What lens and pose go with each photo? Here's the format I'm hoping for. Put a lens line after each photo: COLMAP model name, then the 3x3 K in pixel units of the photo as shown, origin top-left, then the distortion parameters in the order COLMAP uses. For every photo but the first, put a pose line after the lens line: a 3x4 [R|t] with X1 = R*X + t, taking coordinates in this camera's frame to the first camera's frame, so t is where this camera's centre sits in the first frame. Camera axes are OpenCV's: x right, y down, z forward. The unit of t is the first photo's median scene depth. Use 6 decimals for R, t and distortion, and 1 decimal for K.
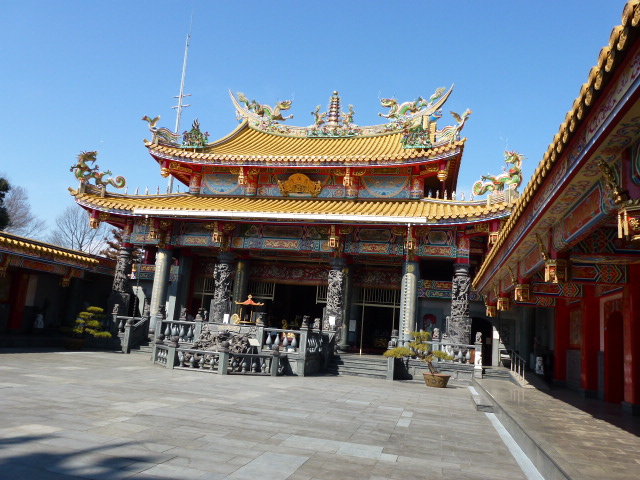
lens RADIAL K [[507.8, 0, 320.0], [0, 507.8, 240.0], [0, 0, 1]] dist [0.002064, 0.003039]
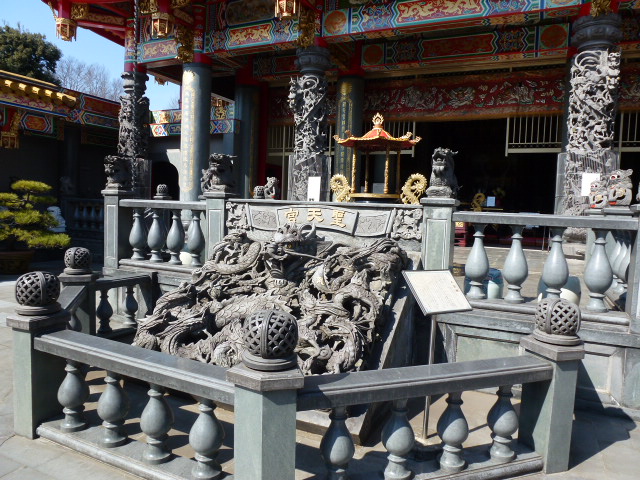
lens RADIAL K [[461.3, 0, 320.0], [0, 461.3, 240.0], [0, 0, 1]] dist [-0.050630, 0.001602]
pose [[0.974333, -0.029253, -0.223203, -0.095762], [0.081234, 0.970401, 0.227426, 0.101627], [0.209944, -0.239720, 0.947870, 0.599706]]
